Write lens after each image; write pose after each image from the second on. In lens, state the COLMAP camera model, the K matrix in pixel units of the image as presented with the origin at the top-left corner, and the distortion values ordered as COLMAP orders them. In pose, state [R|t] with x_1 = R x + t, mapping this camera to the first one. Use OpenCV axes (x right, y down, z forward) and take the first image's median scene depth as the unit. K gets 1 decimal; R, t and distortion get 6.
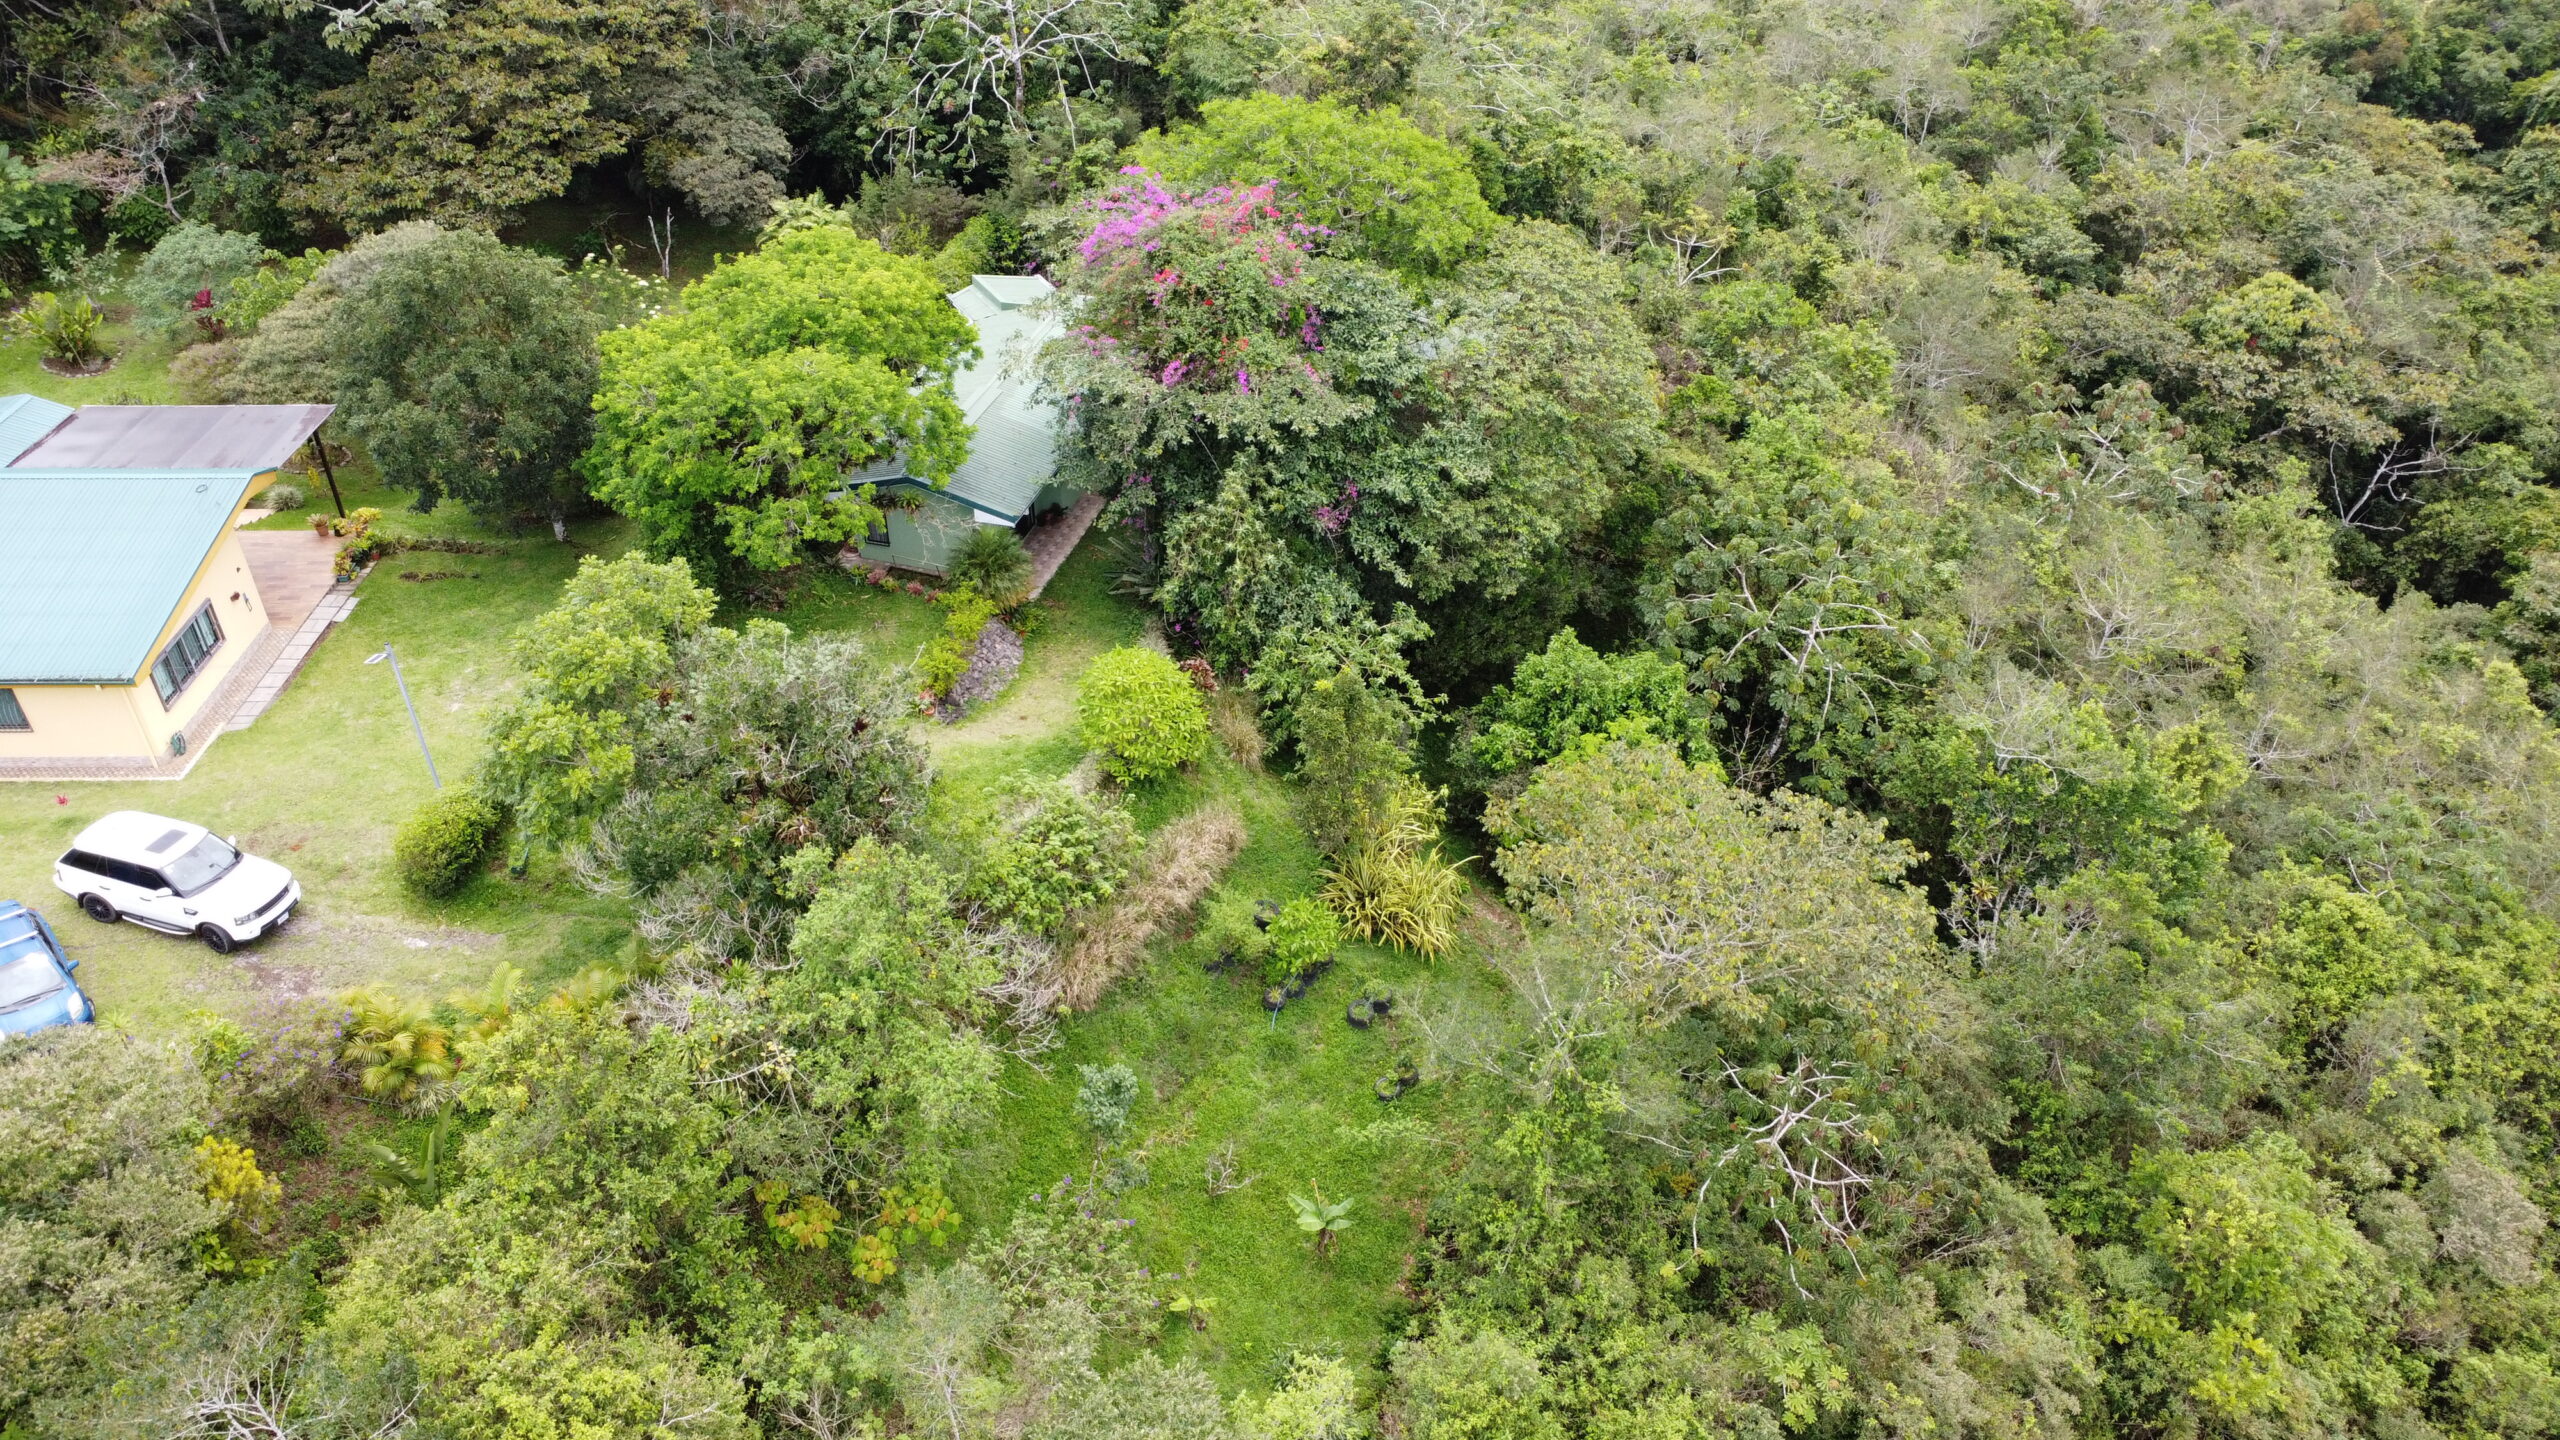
lens RADIAL K [[1906.0, 0, 1280.0], [0, 1906.0, 720.0], [0, 0, 1]] dist [-0.117964, 0.173746]
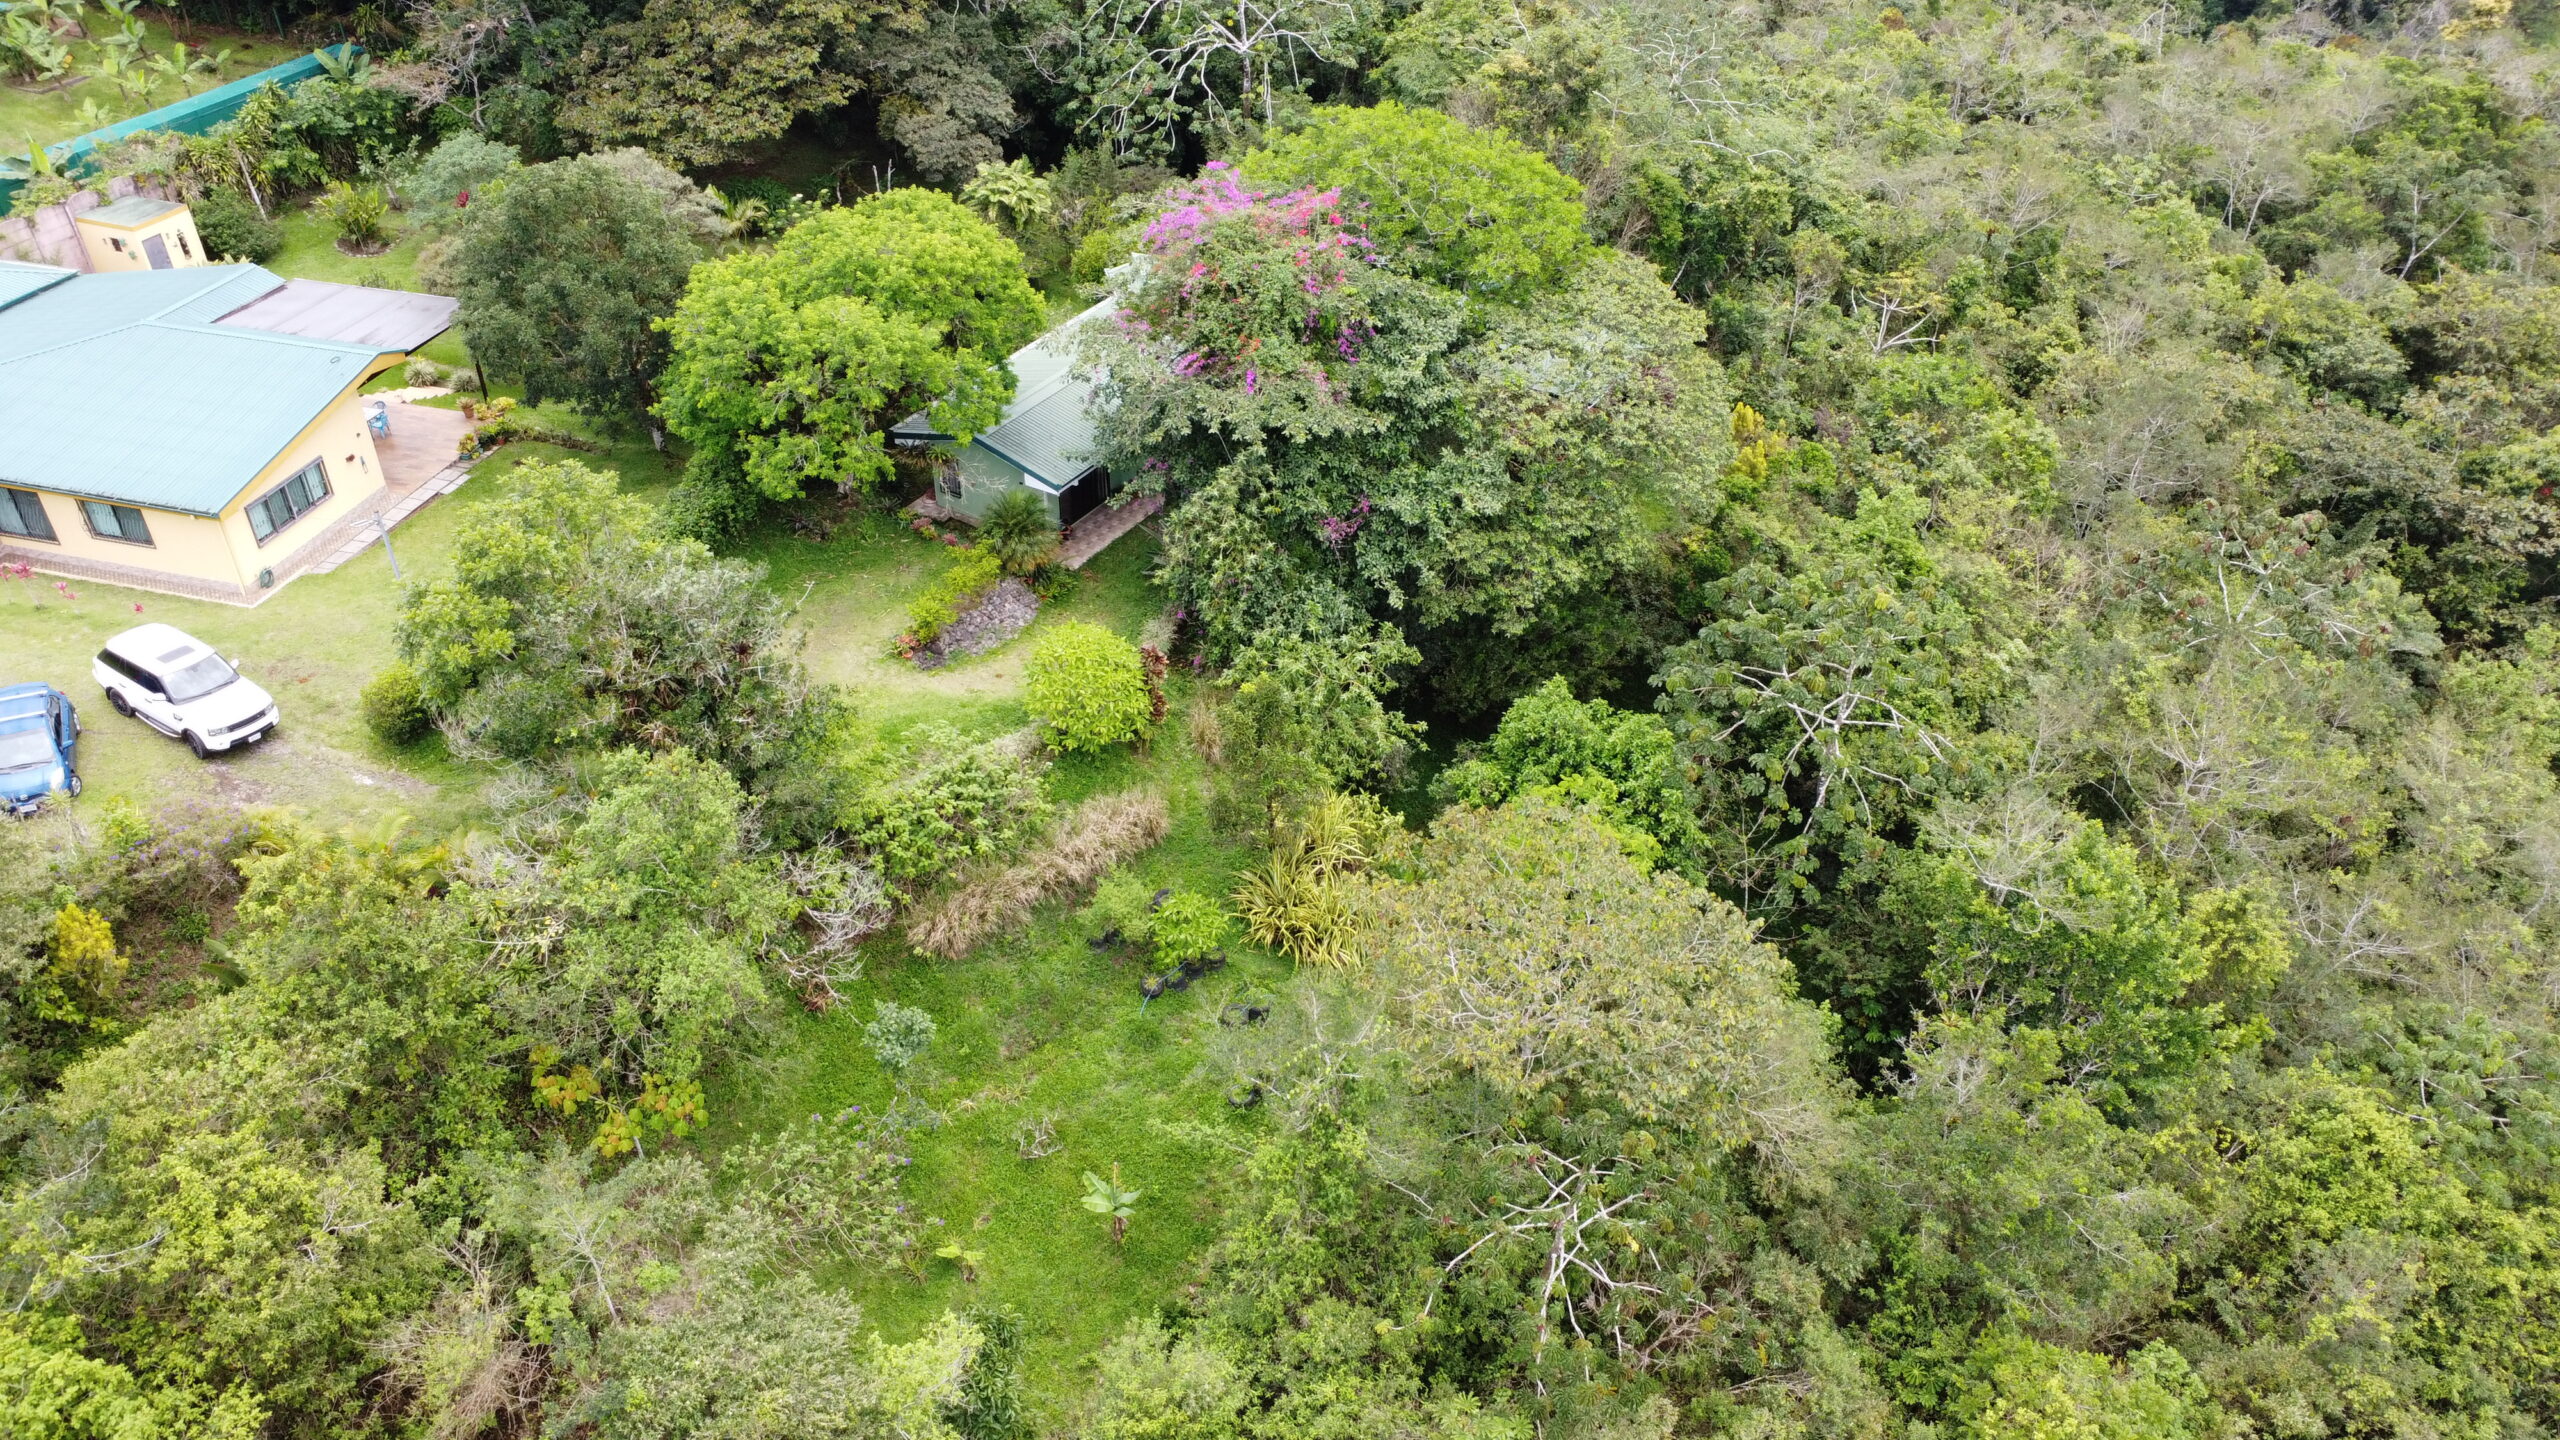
lens RADIAL K [[1906.0, 0, 1280.0], [0, 1906.0, 720.0], [0, 0, 1]] dist [-0.117964, 0.173746]
pose [[0.961892, 0.163456, -0.219194, 0.233848], [-0.163915, 0.986341, 0.016218, -0.018561], [0.218851, 0.020329, 0.975546, 0.020923]]
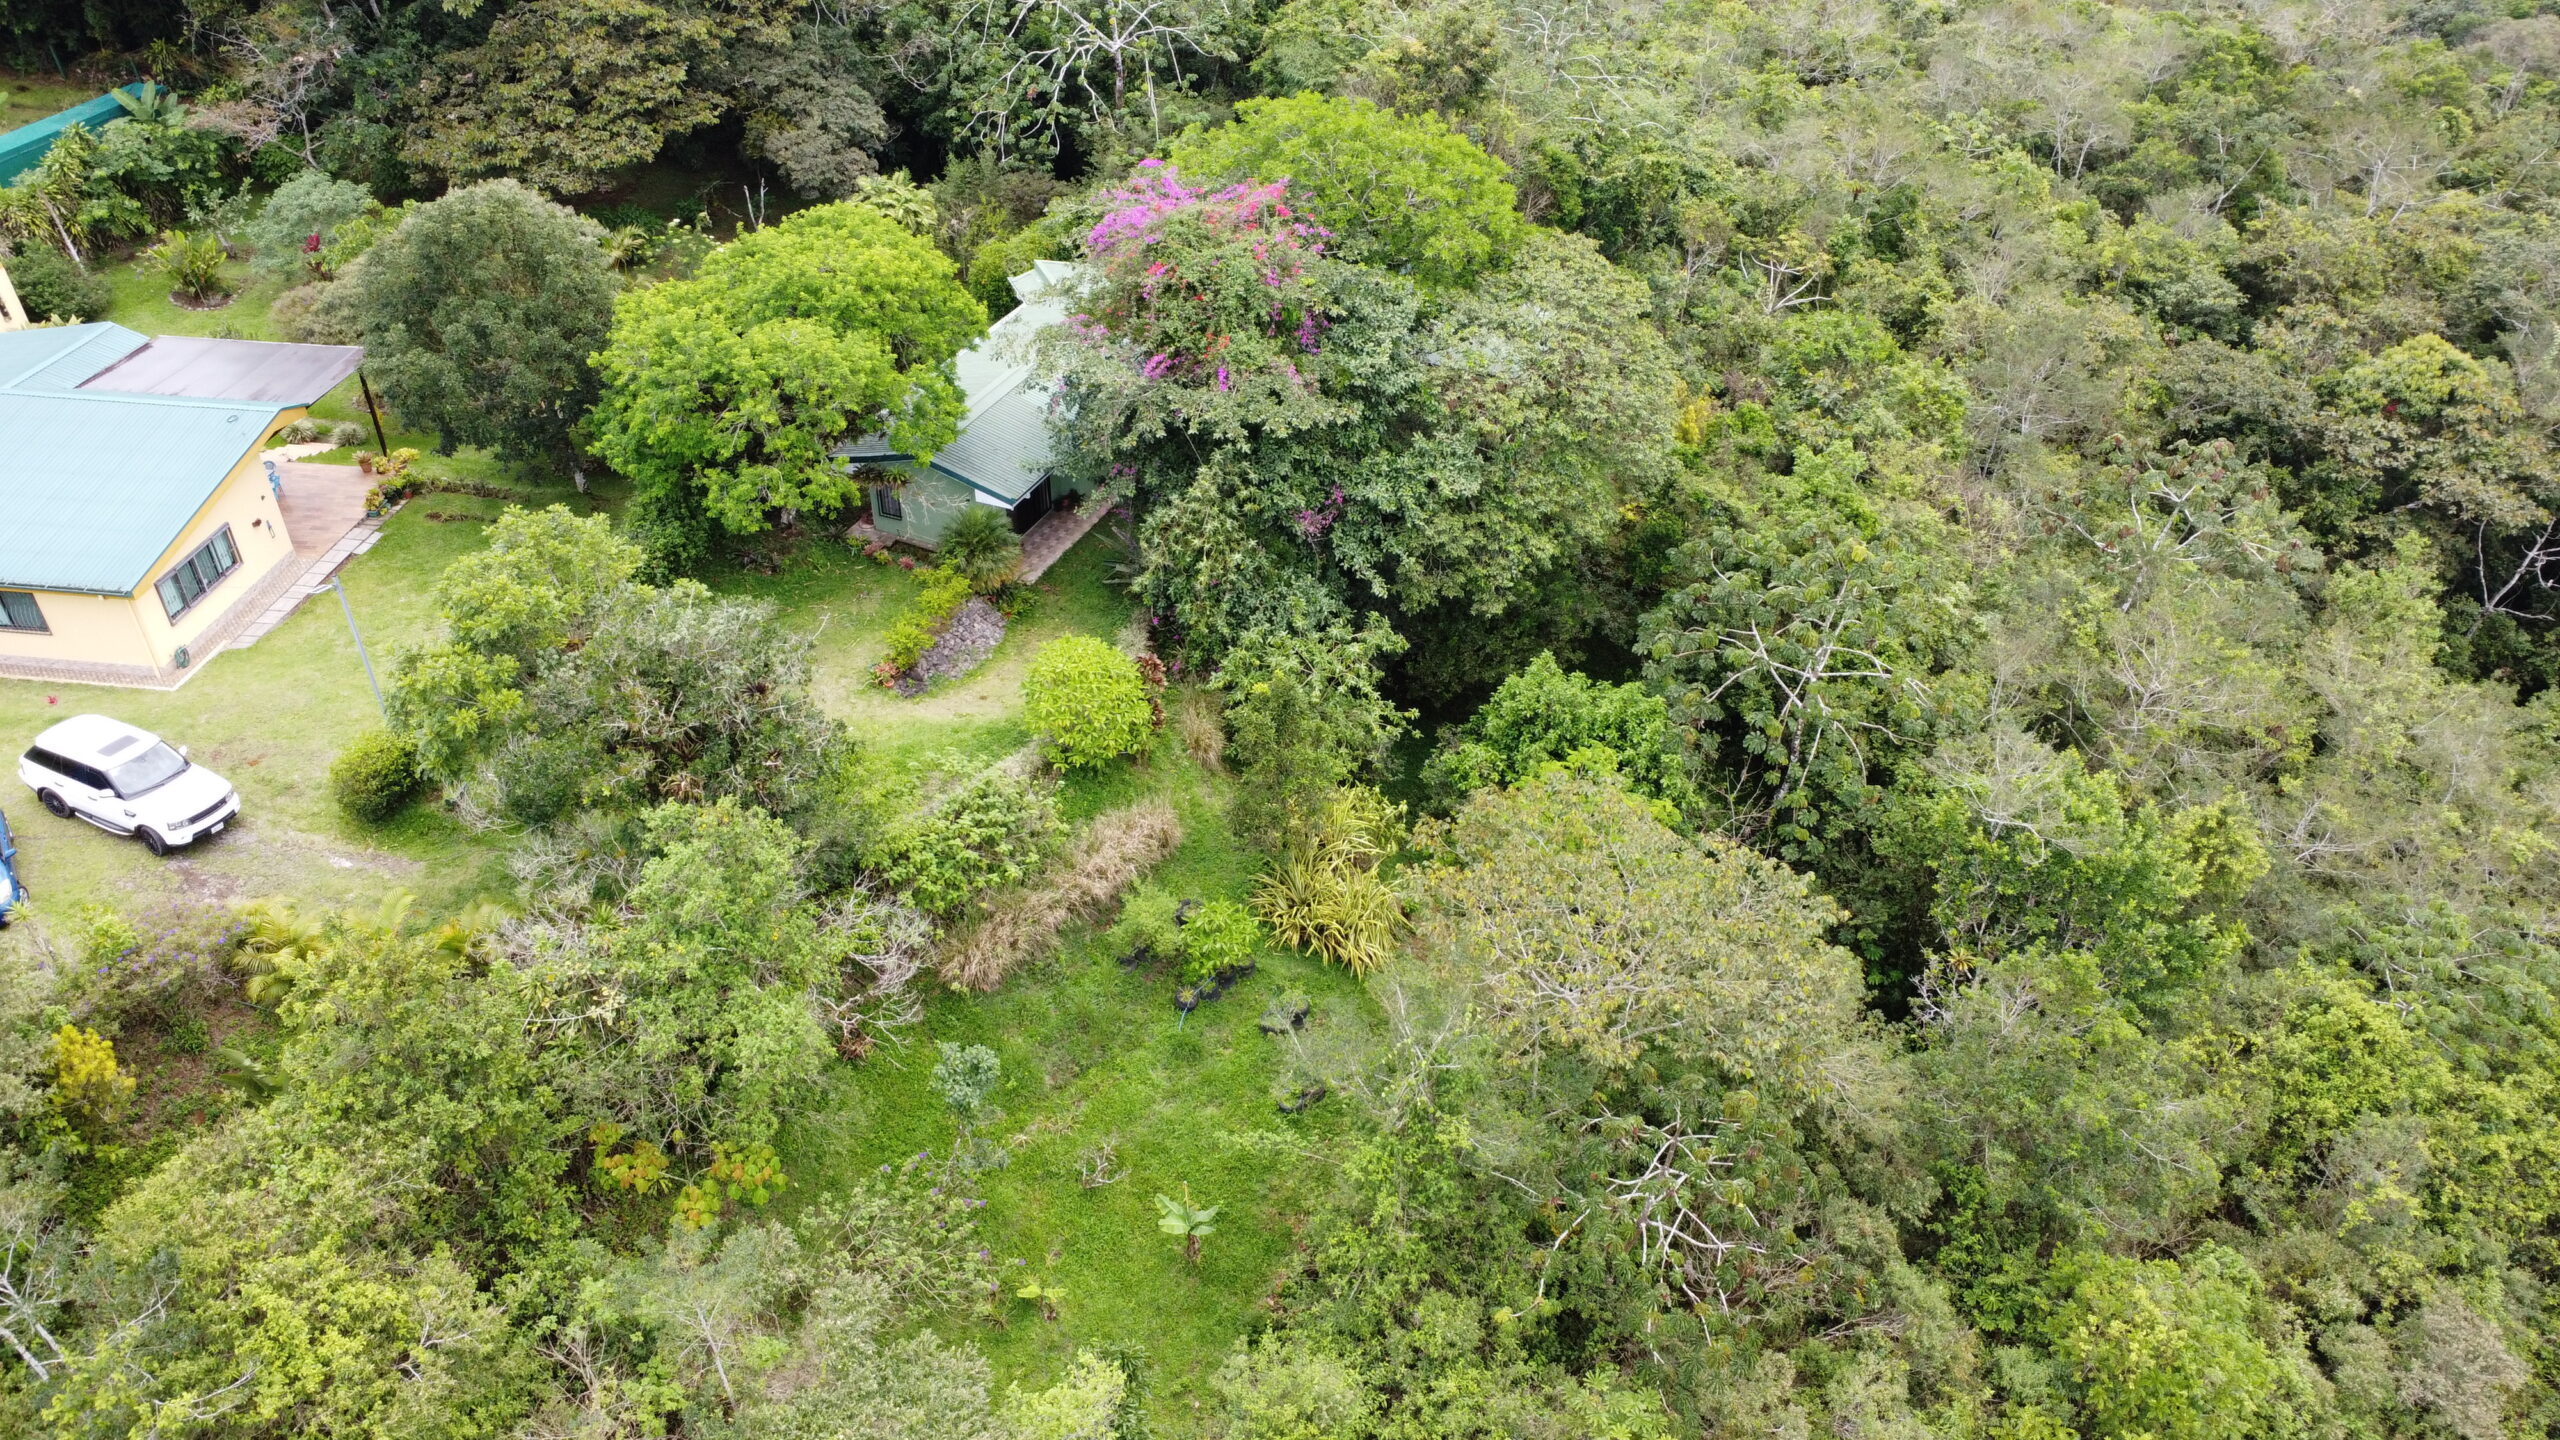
lens RADIAL K [[1906.0, 0, 1280.0], [0, 1906.0, 720.0], [0, 0, 1]] dist [-0.117964, 0.173746]
pose [[0.990218, 0.081762, -0.113065, 0.130343], [-0.081948, 0.996632, 0.003013, -0.005108], [0.112931, 0.006282, 0.993583, 0.014769]]
